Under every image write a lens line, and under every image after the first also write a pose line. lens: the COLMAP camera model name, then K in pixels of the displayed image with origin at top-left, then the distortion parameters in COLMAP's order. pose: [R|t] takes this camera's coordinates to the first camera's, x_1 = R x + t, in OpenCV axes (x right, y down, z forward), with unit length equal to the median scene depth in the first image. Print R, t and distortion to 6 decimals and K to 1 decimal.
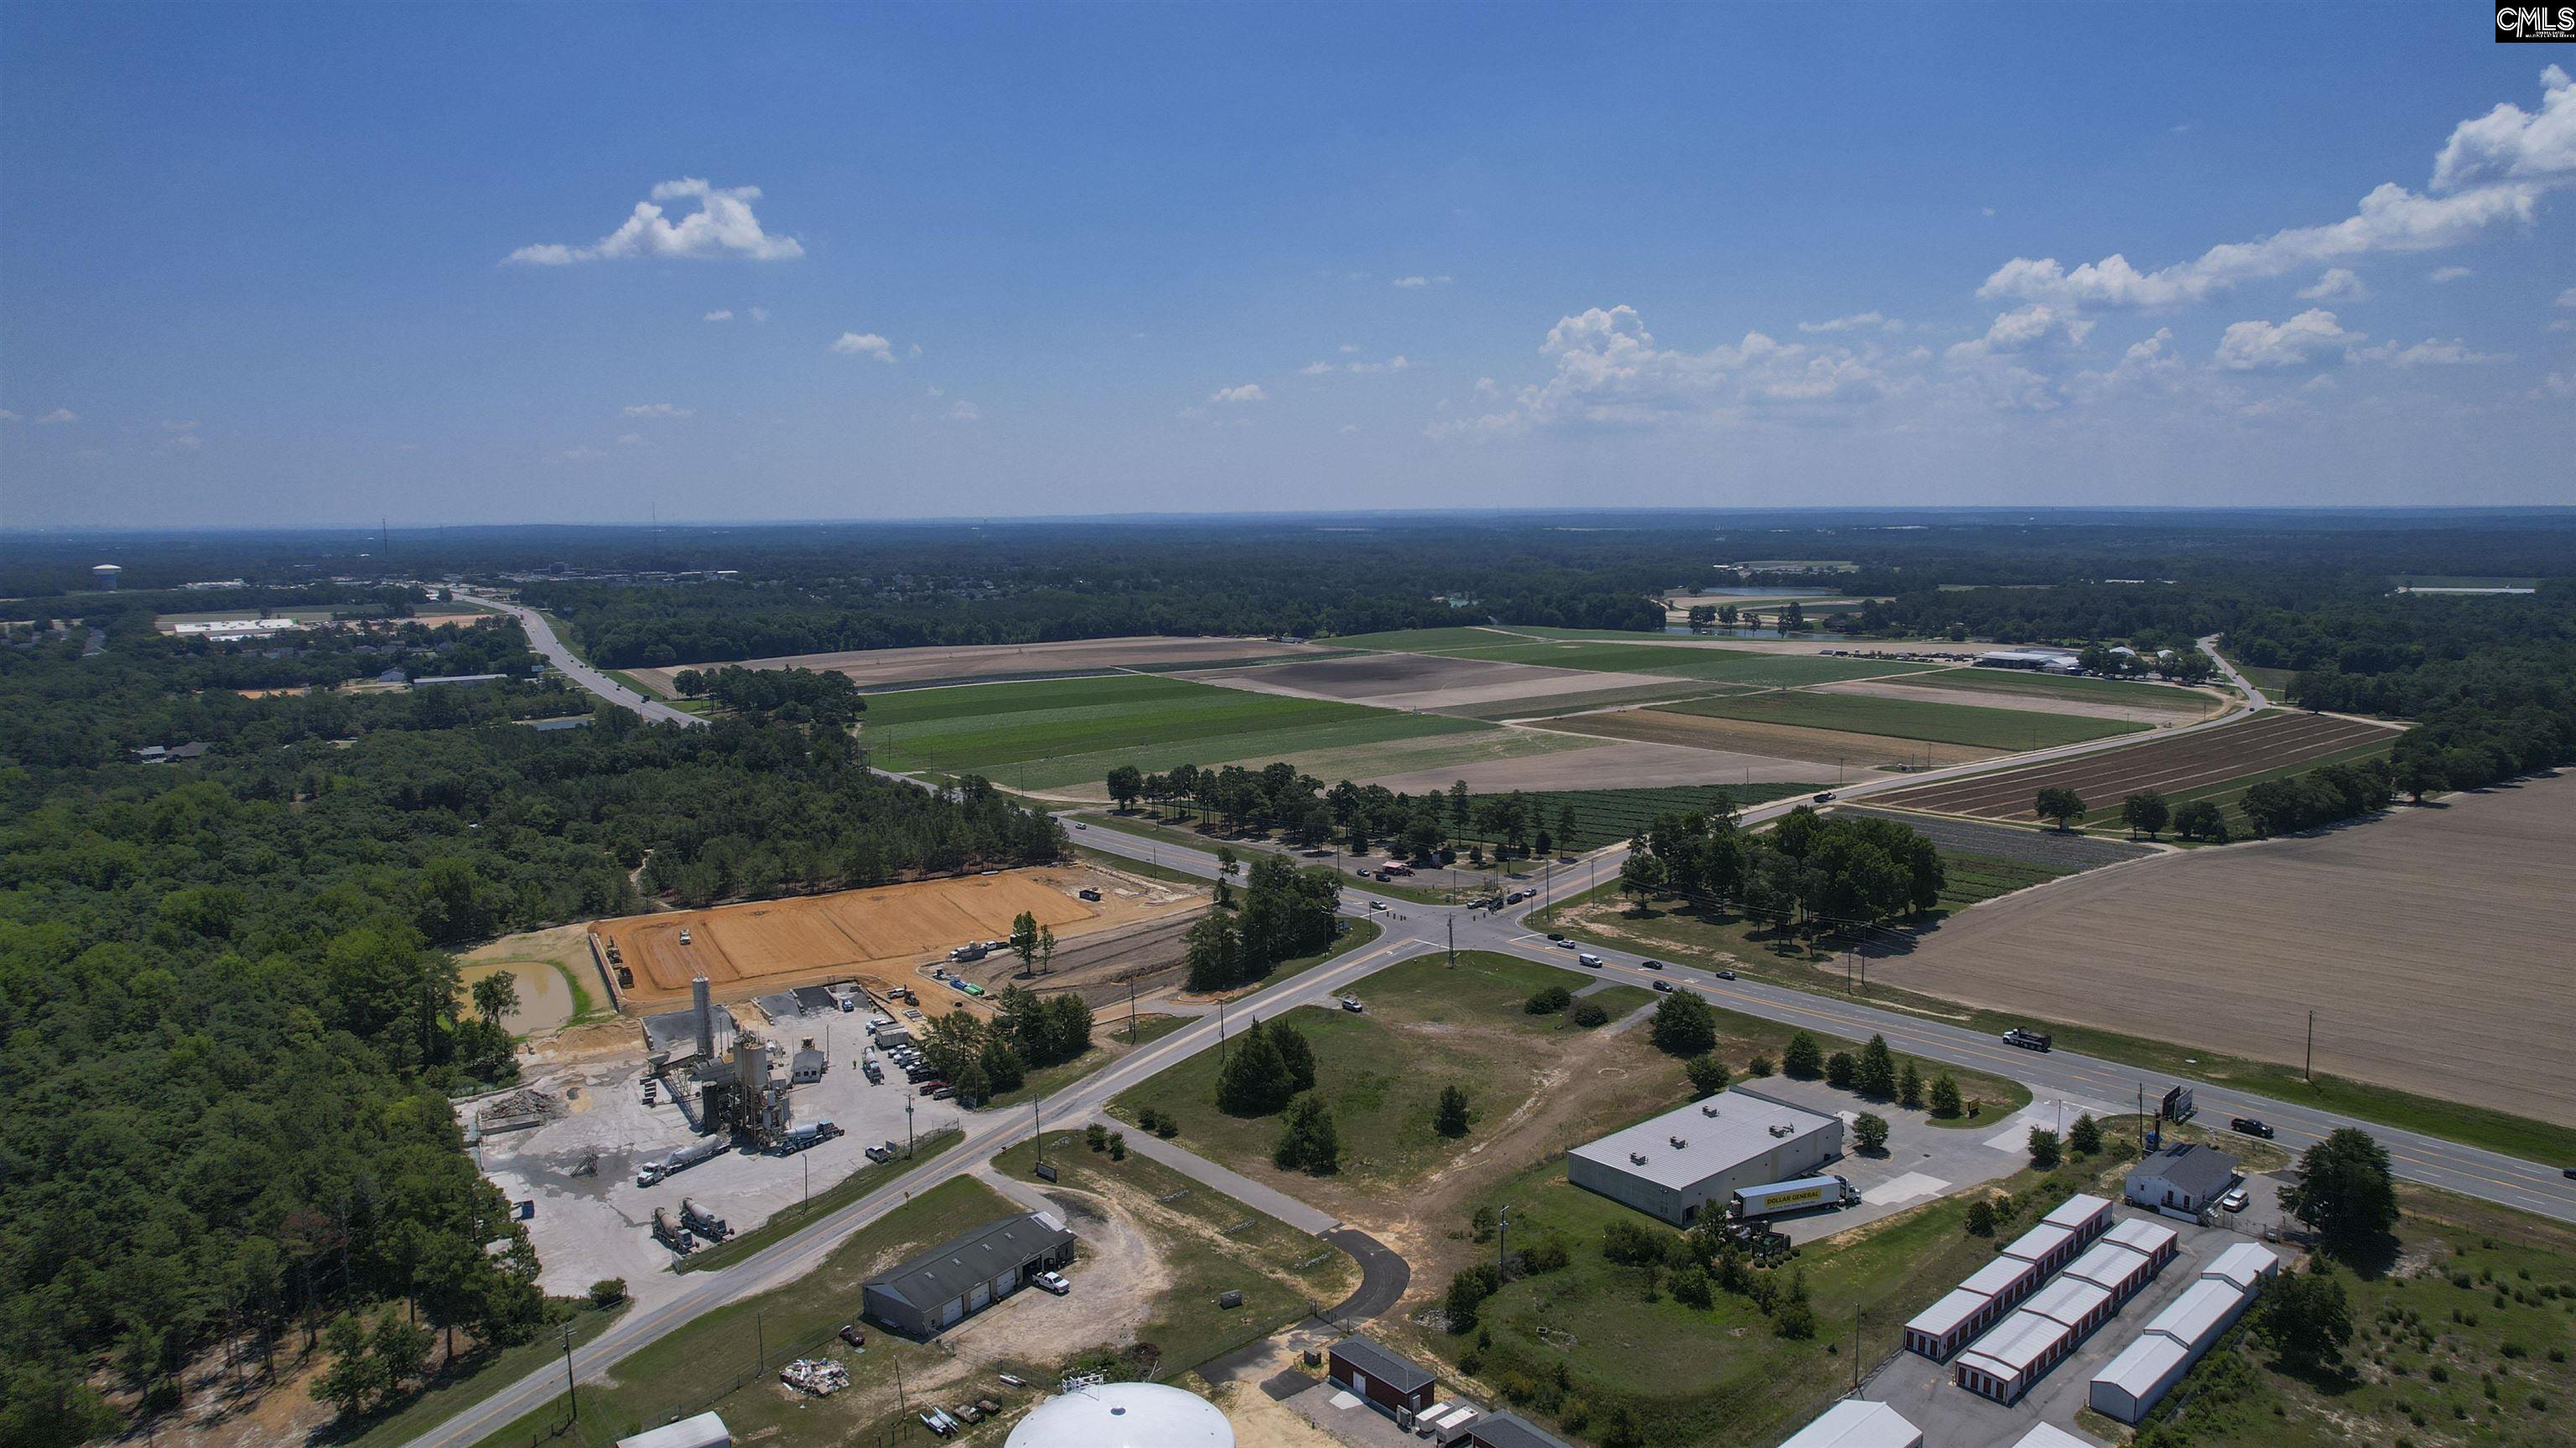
lens RADIAL K [[1645.9, 0, 1307.3], [0, 1645.9, 704.5], [0, 0, 1]] dist [-0.072180, 0.062628]
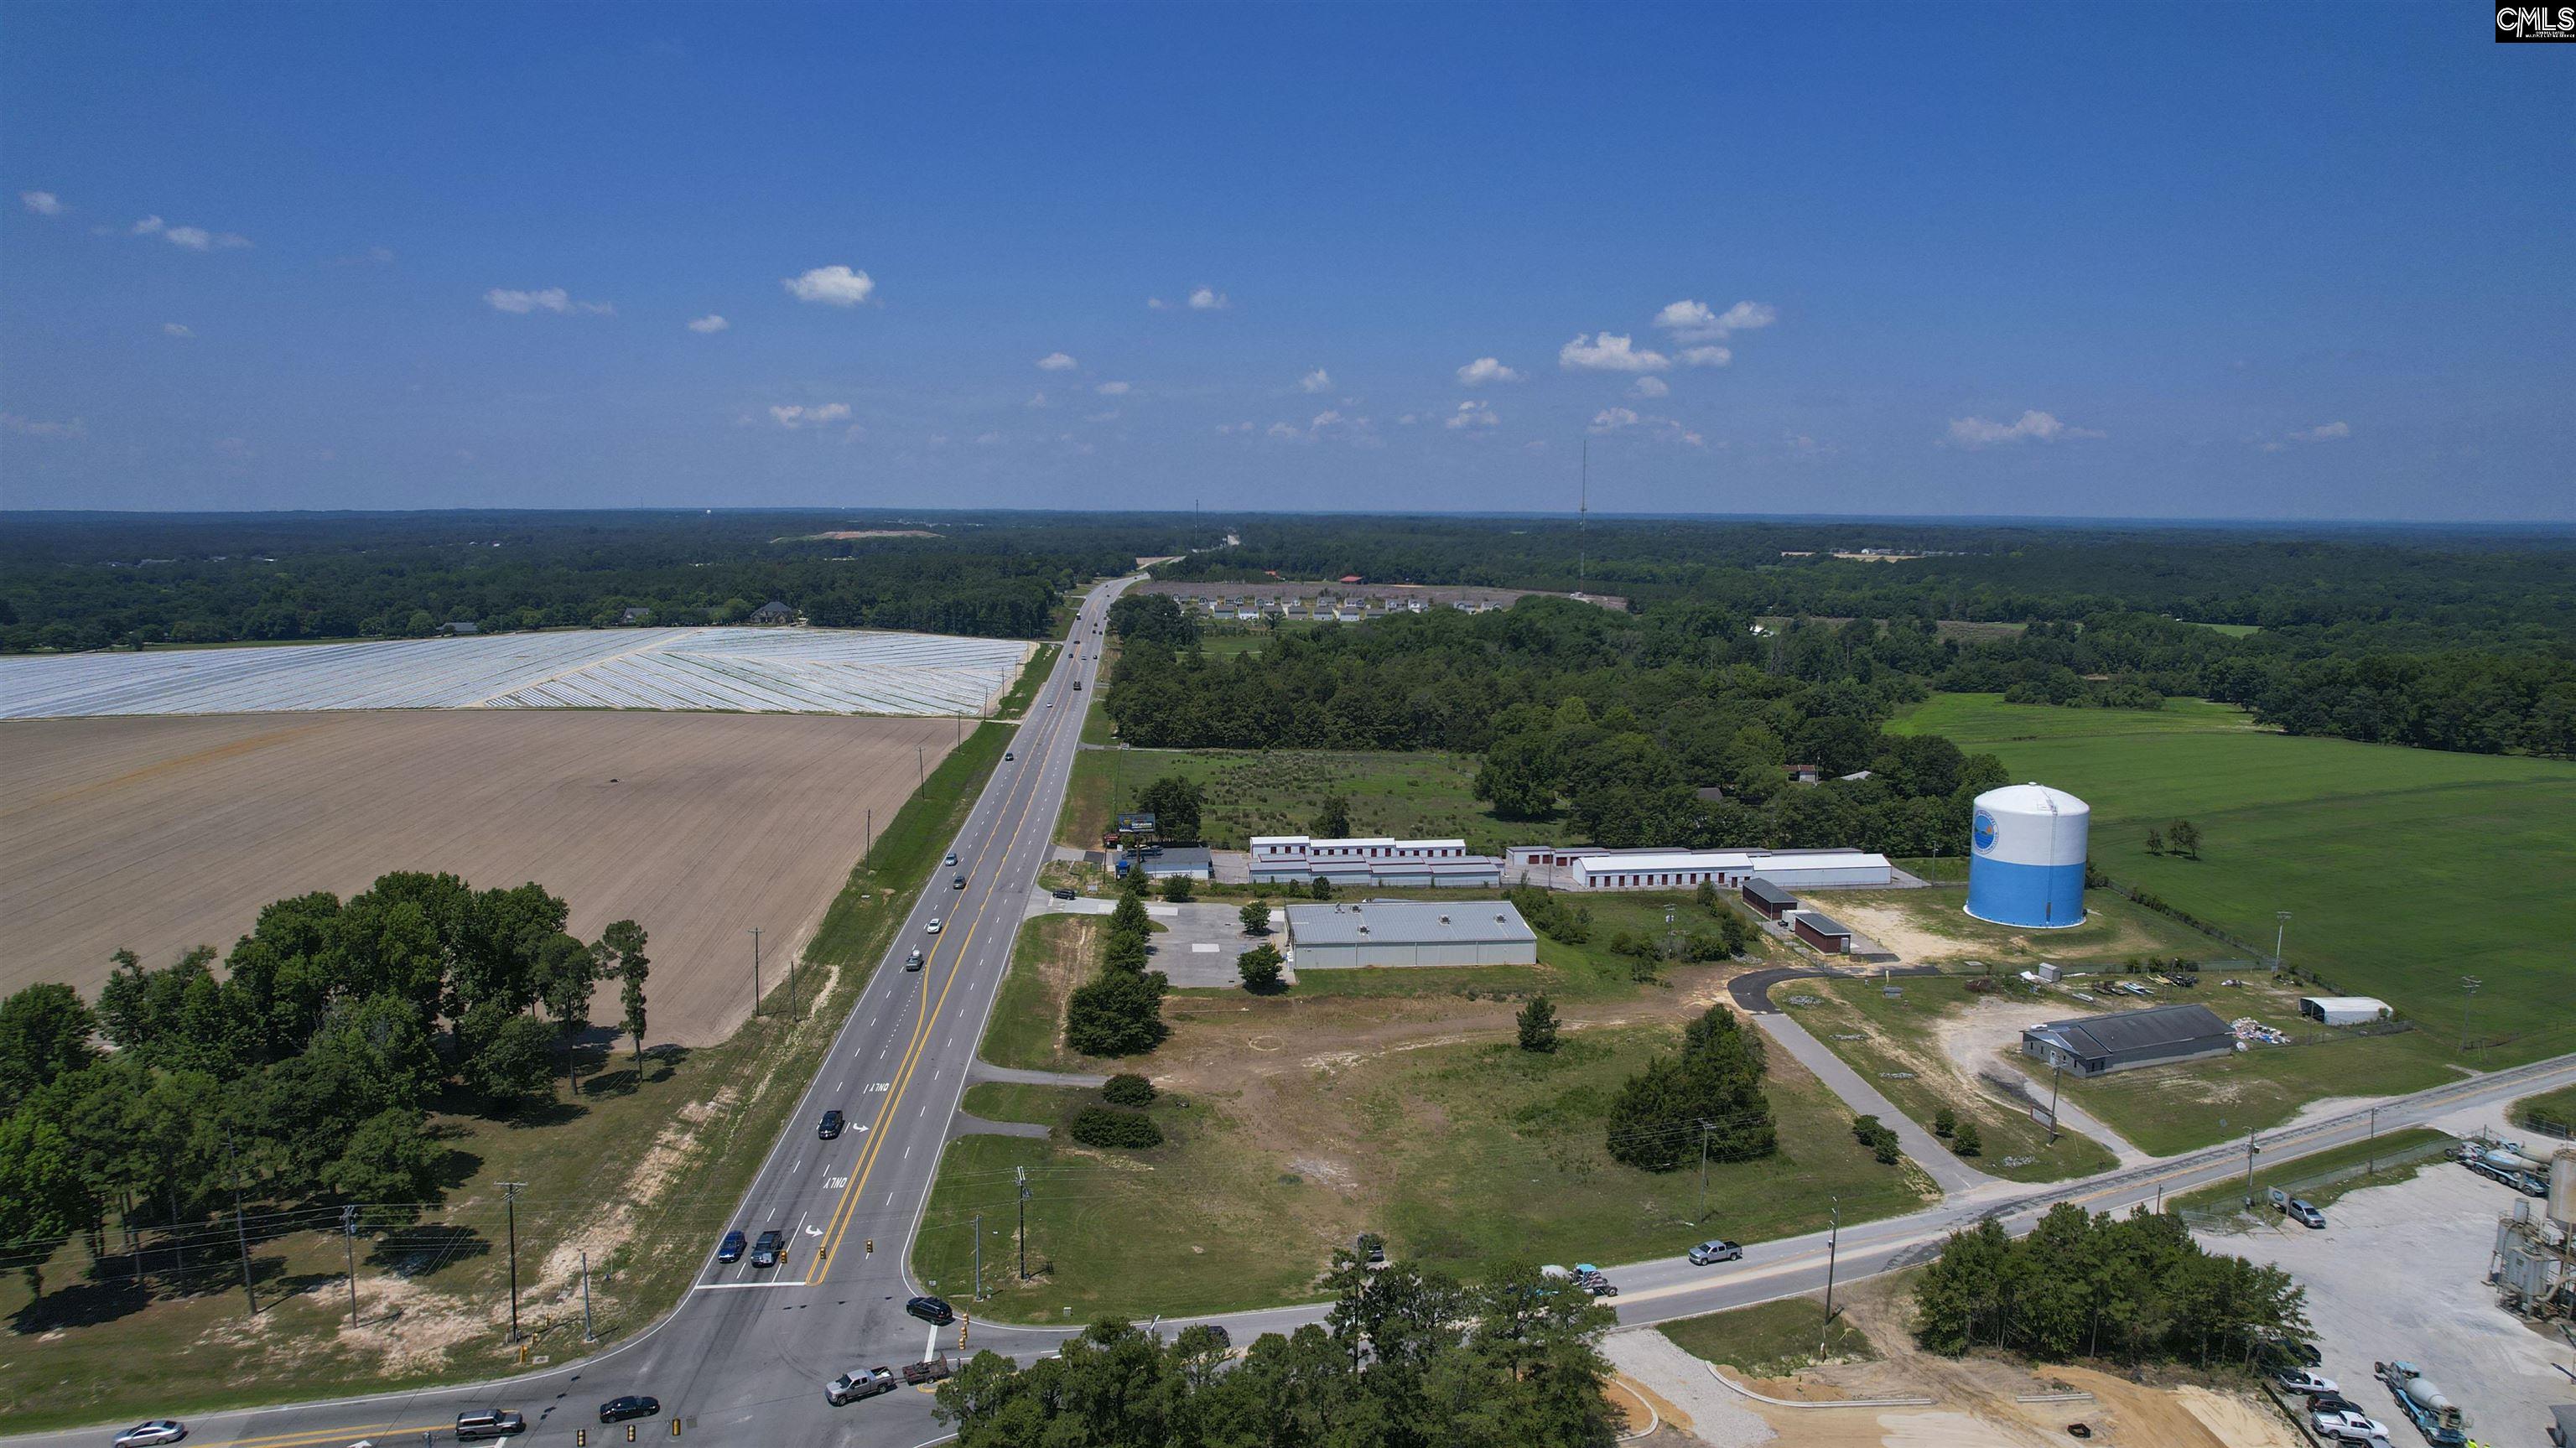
lens RADIAL K [[1645.9, 0, 1307.3], [0, 1645.9, 704.5], [0, 0, 1]] dist [-0.072180, 0.062628]
pose [[-0.821060, -0.062996, 0.567355, -0.233428], [0.074144, 0.973704, 0.215414, -0.089167], [-0.566006, 0.218934, -0.794798, 1.386892]]
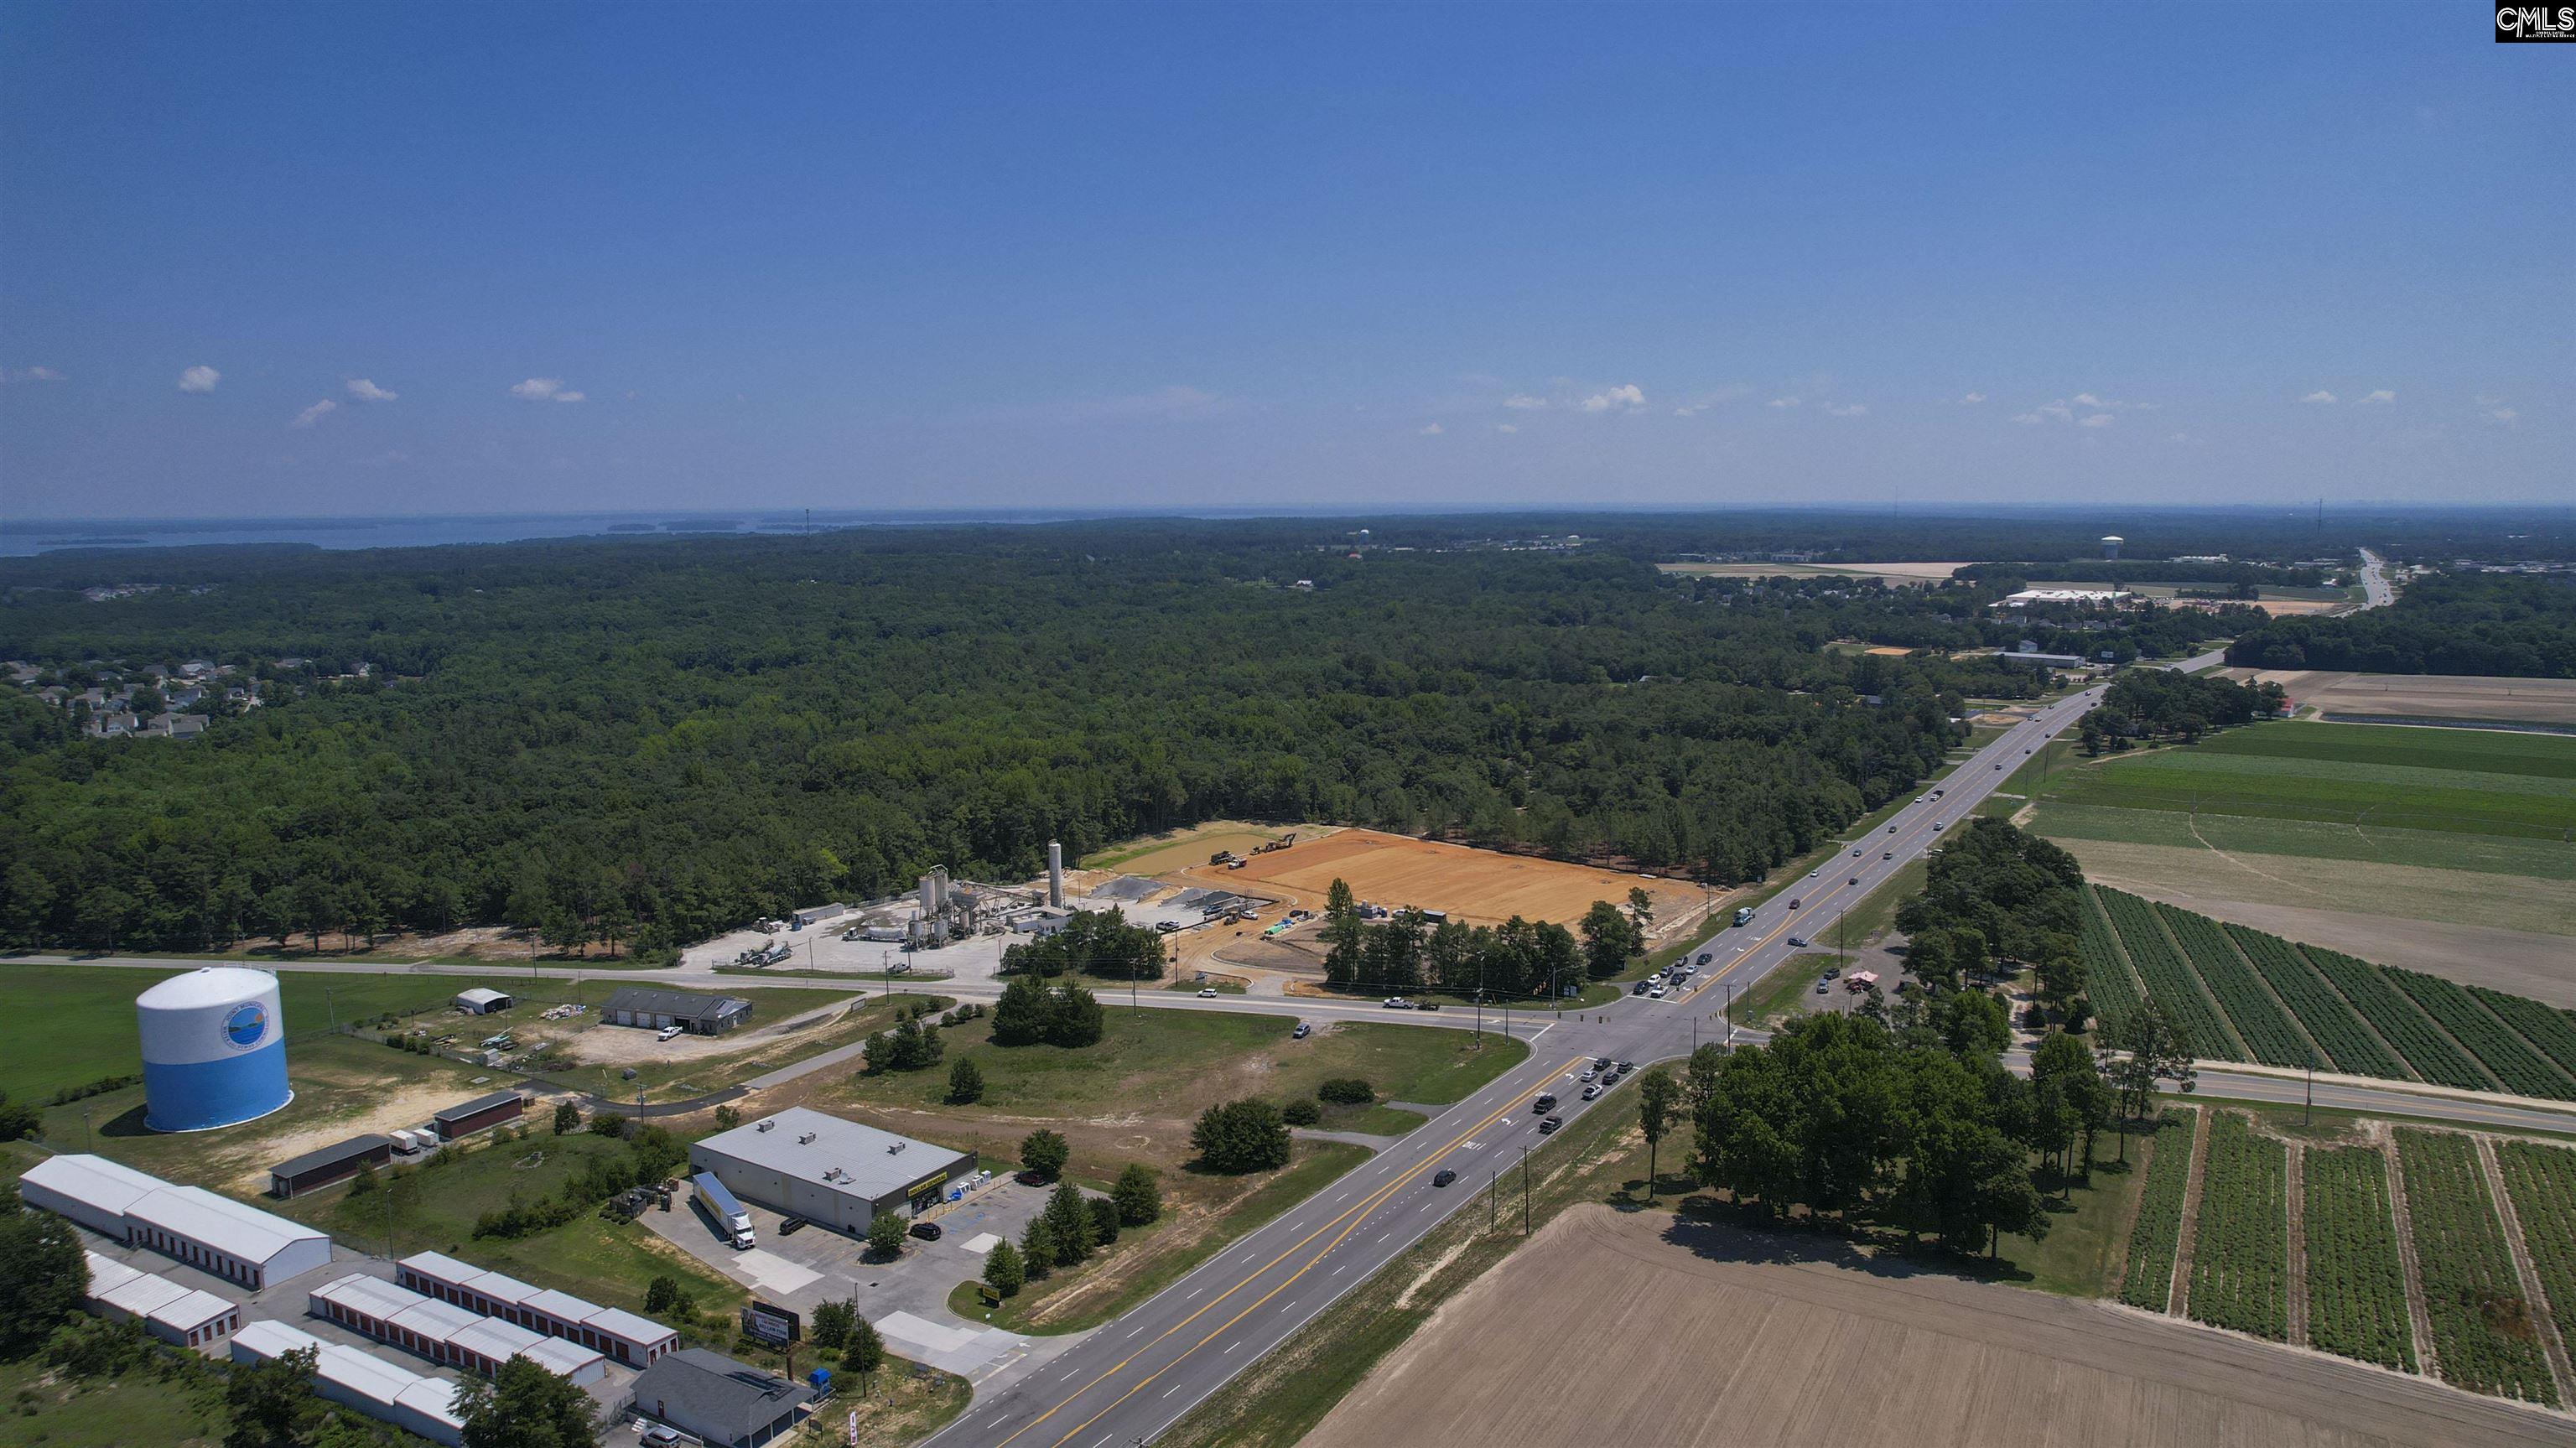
lens RADIAL K [[1645.9, 0, 1307.3], [0, 1645.9, 704.5], [0, 0, 1]] dist [-0.072180, 0.062628]
pose [[0.320808, 0.125948, -0.938733, 0.906885], [-0.111501, 0.989249, 0.094620, -0.095559], [0.940558, 0.074315, 0.331402, 0.679354]]
